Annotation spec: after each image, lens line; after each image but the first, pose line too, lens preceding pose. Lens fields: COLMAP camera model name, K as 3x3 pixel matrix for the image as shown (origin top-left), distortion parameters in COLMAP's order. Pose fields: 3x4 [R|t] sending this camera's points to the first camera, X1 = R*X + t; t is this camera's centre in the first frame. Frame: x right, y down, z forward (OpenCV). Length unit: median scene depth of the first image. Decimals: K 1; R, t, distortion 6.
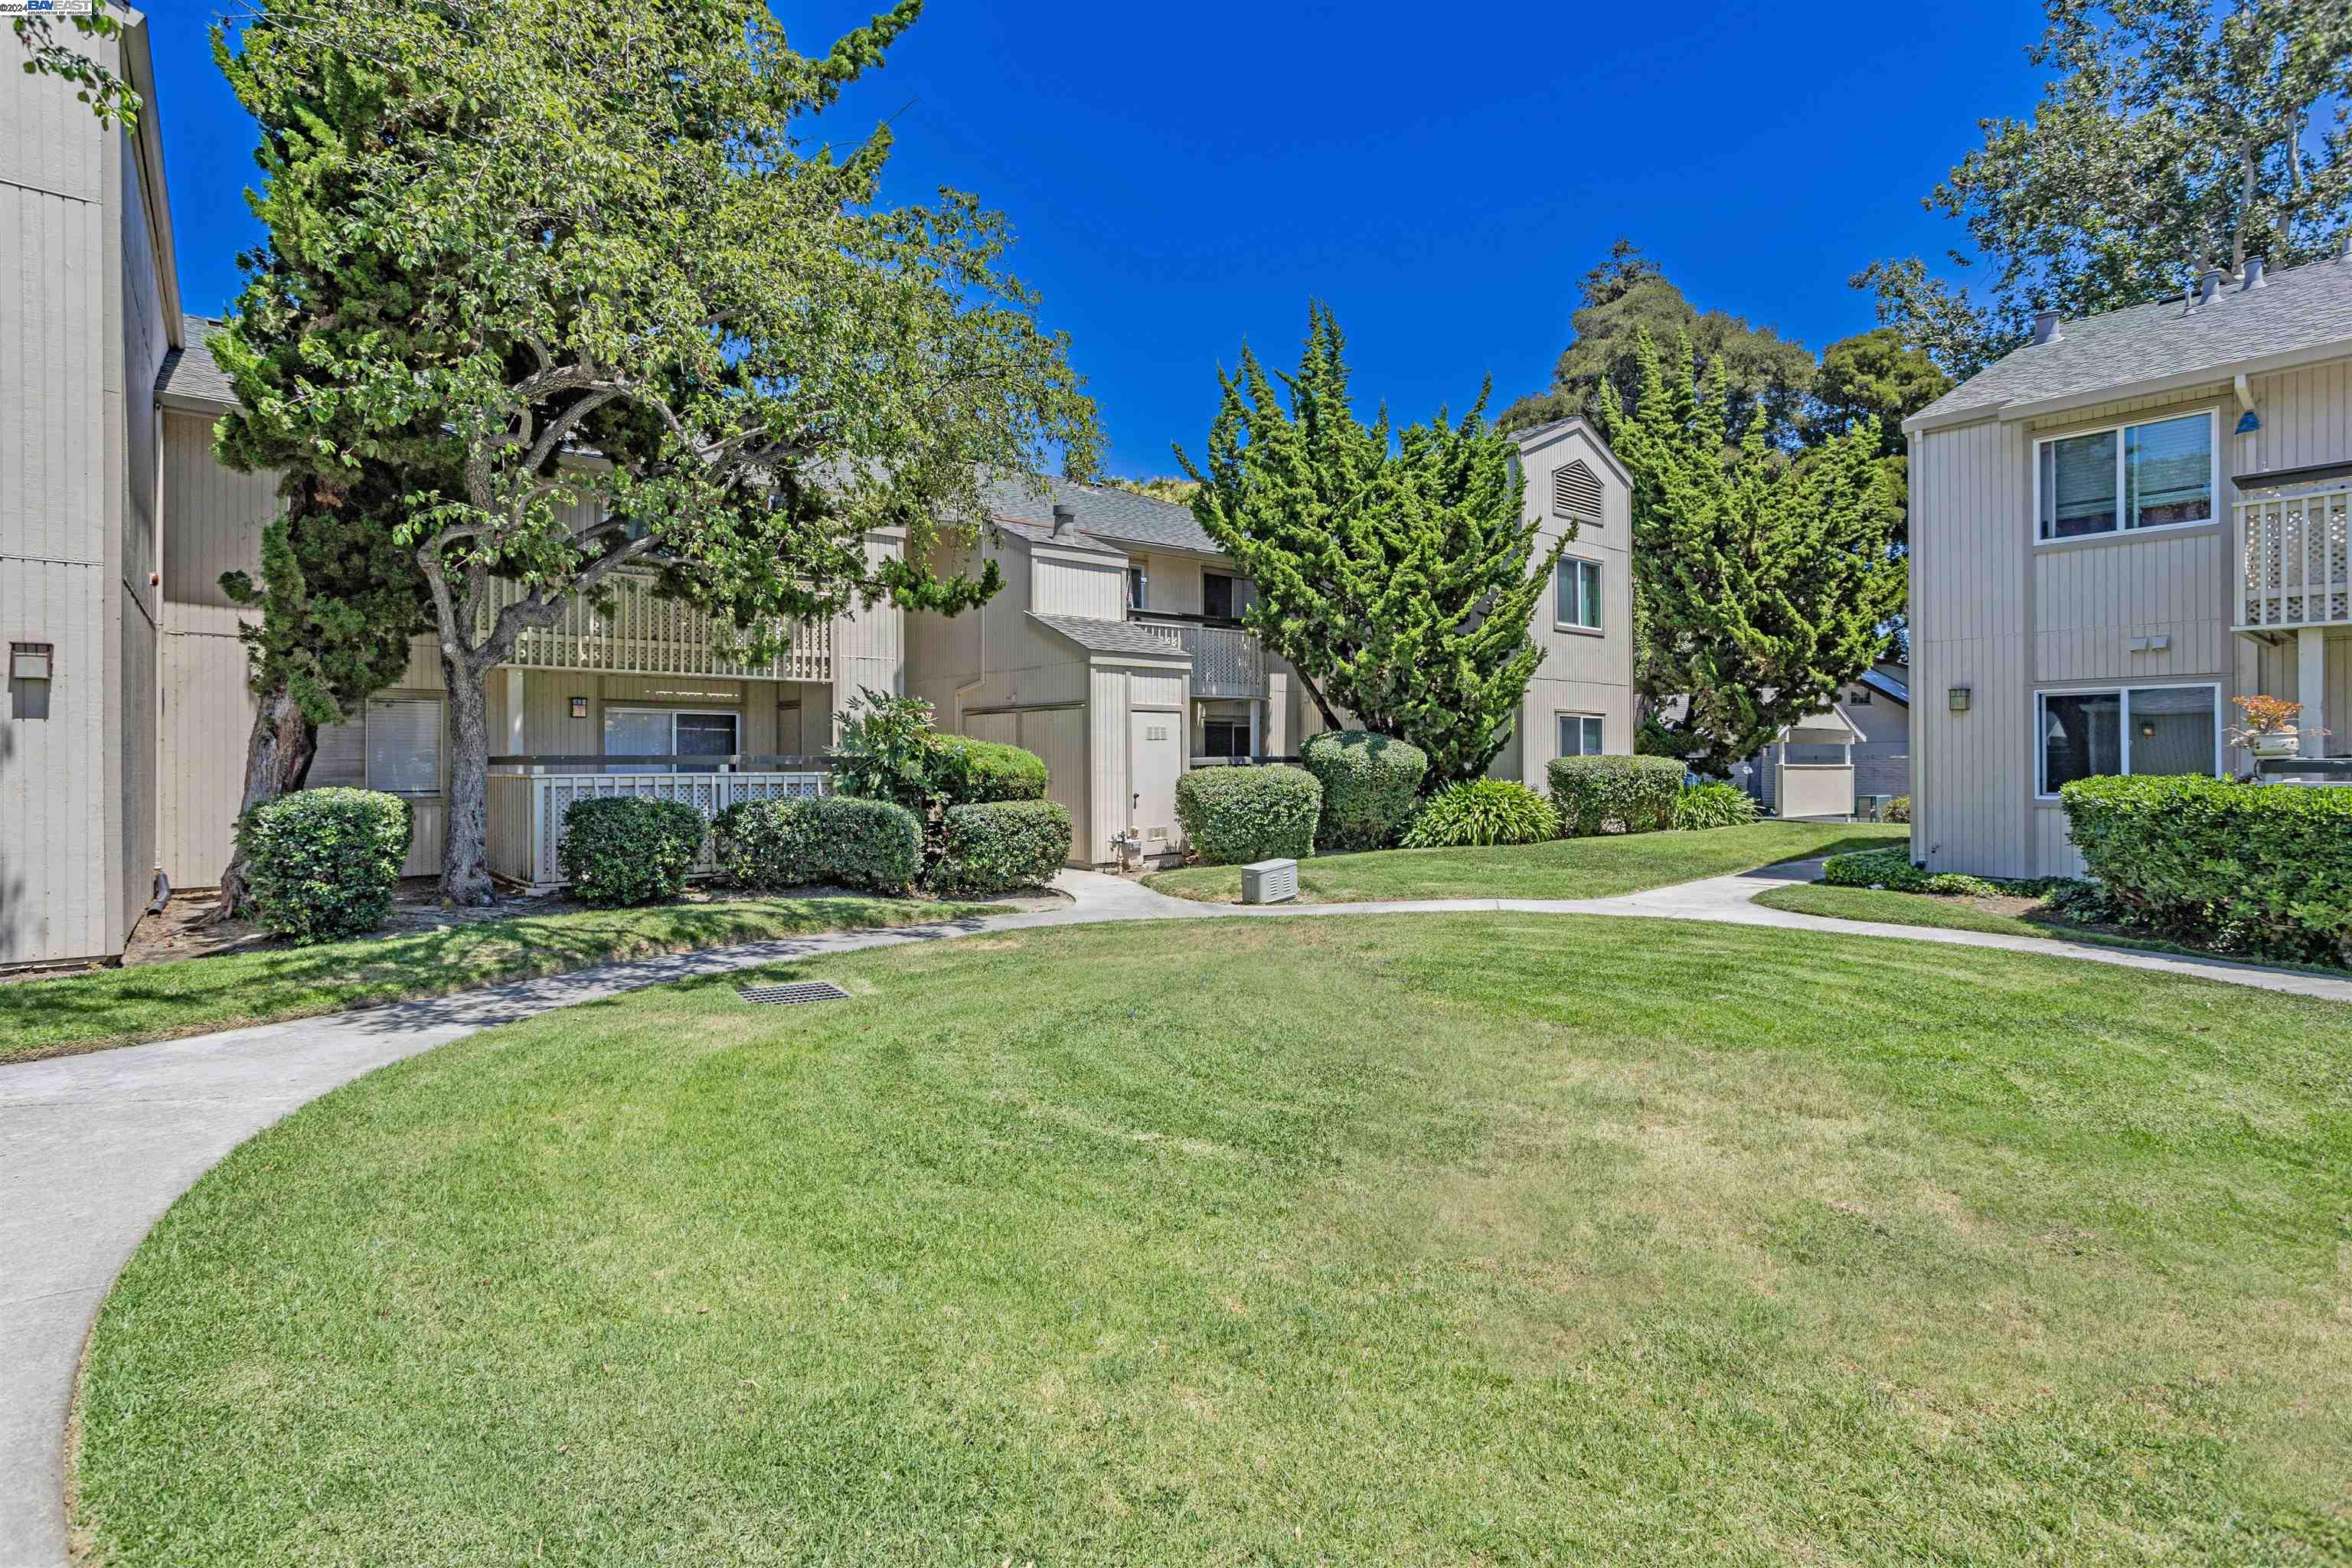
lens RADIAL K [[1157.9, 0, 1181.1], [0, 1157.9, 776.2], [0, 0, 1]] dist [-0.046428, 0.024678]
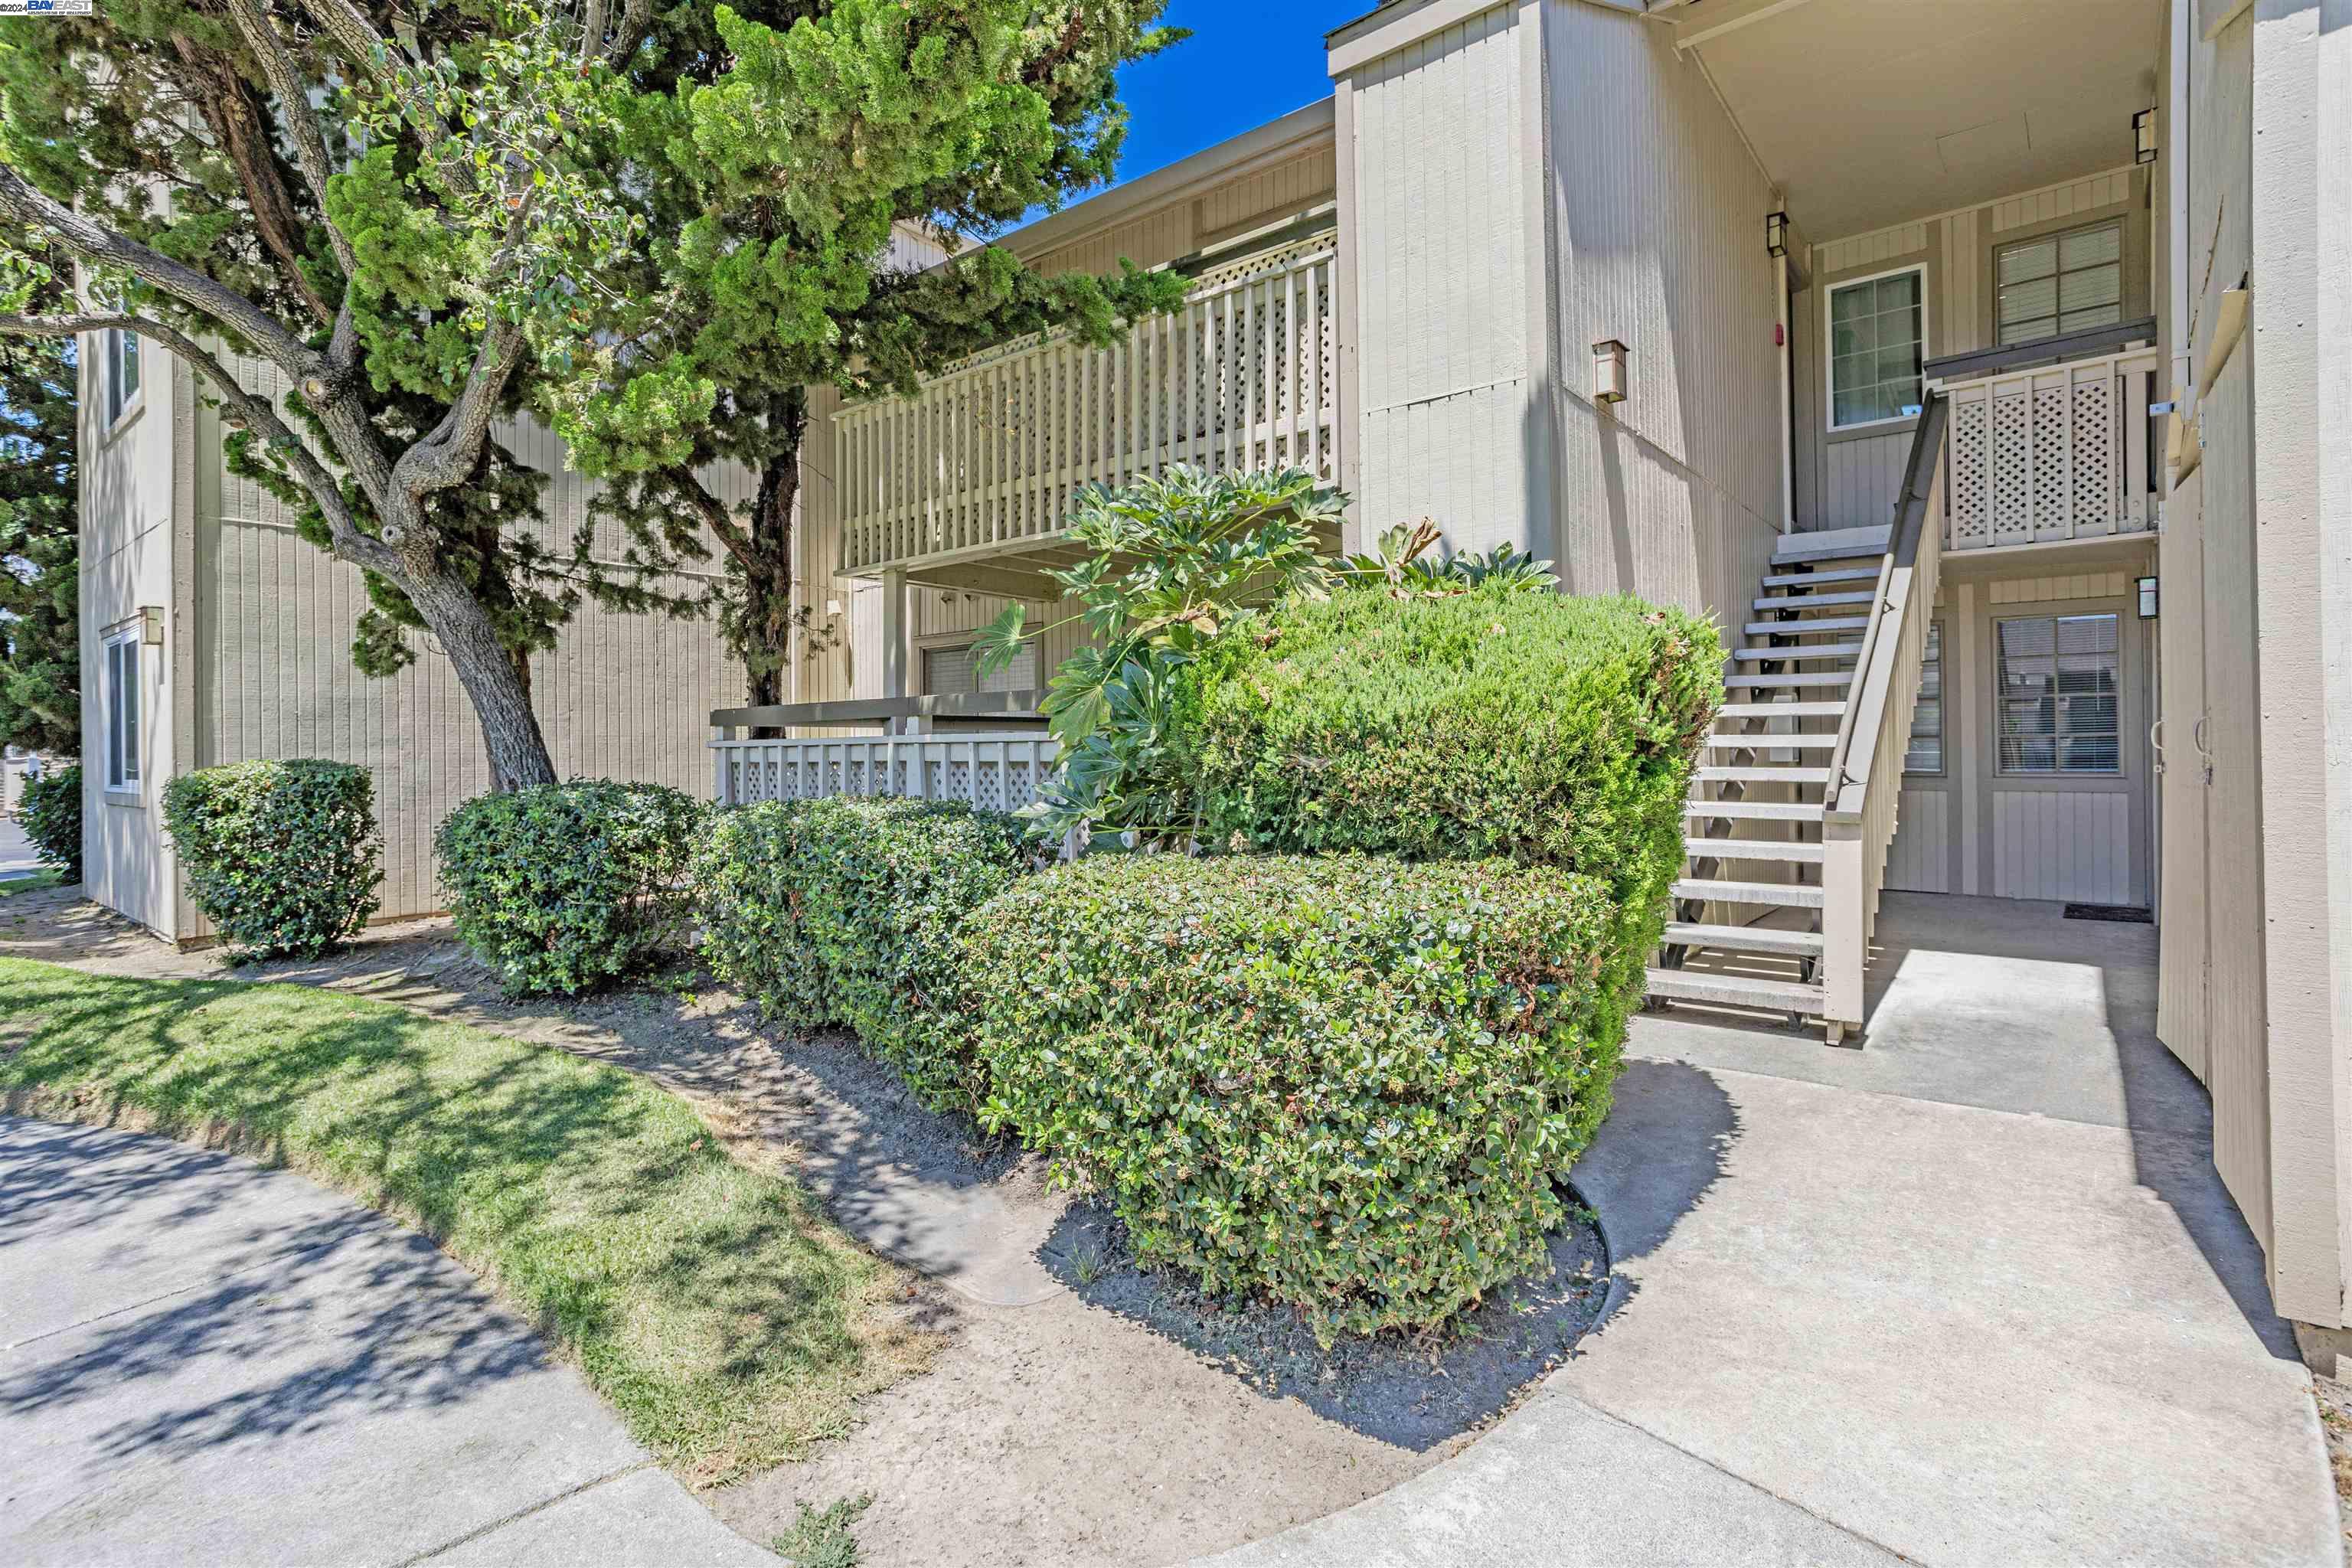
lens RADIAL K [[1114.1, 0, 1164.8], [0, 1114.1, 771.9], [0, 0, 1]] dist [0.004271, 0.000519]
pose [[0.164752, 0.023637, -0.986052, 0.045158], [0.001696, 0.999705, 0.024248, 0.000952], [0.986333, -0.005667, 0.164664, 0.886913]]
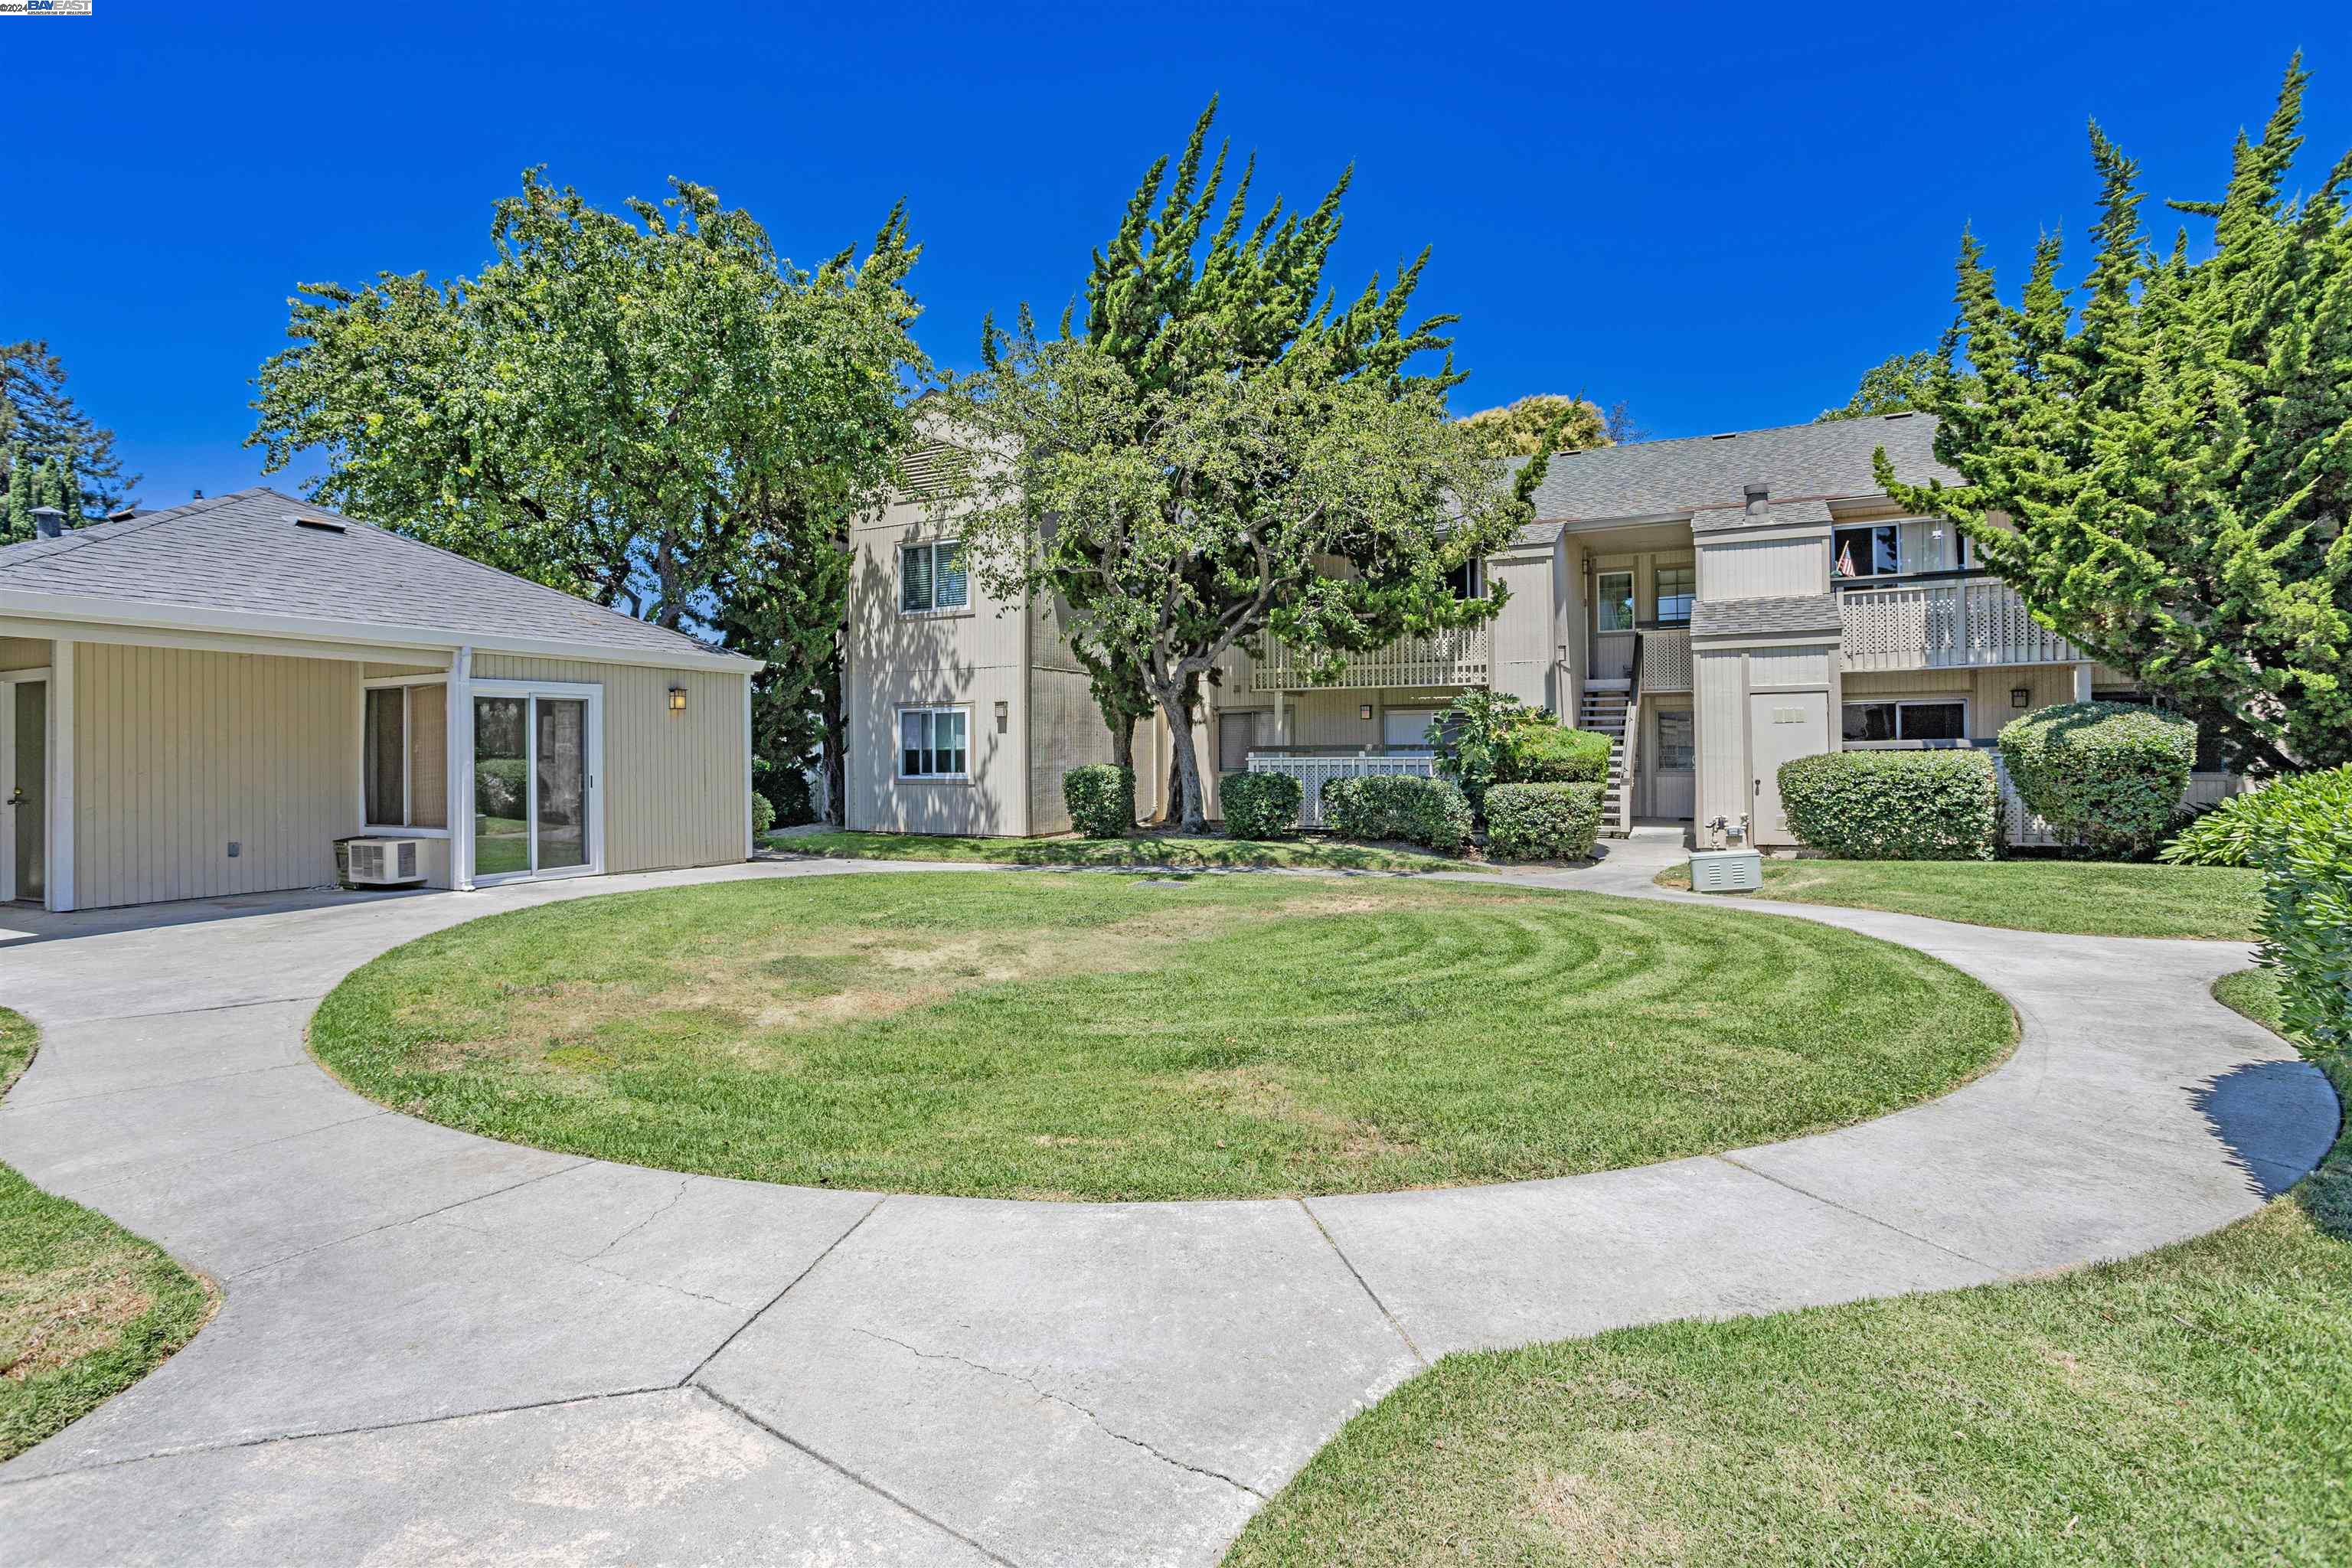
lens RADIAL K [[1157.9, 0, 1173.6], [0, 1157.9, 768.8], [0, 0, 1]] dist [-0.046428, 0.024678]
pose [[0.395963, 0.009913, -0.918213, 0.709018], [-0.003914, 0.999951, 0.009107, -0.000569], [0.918258, -0.000012, 0.395983, 0.192964]]
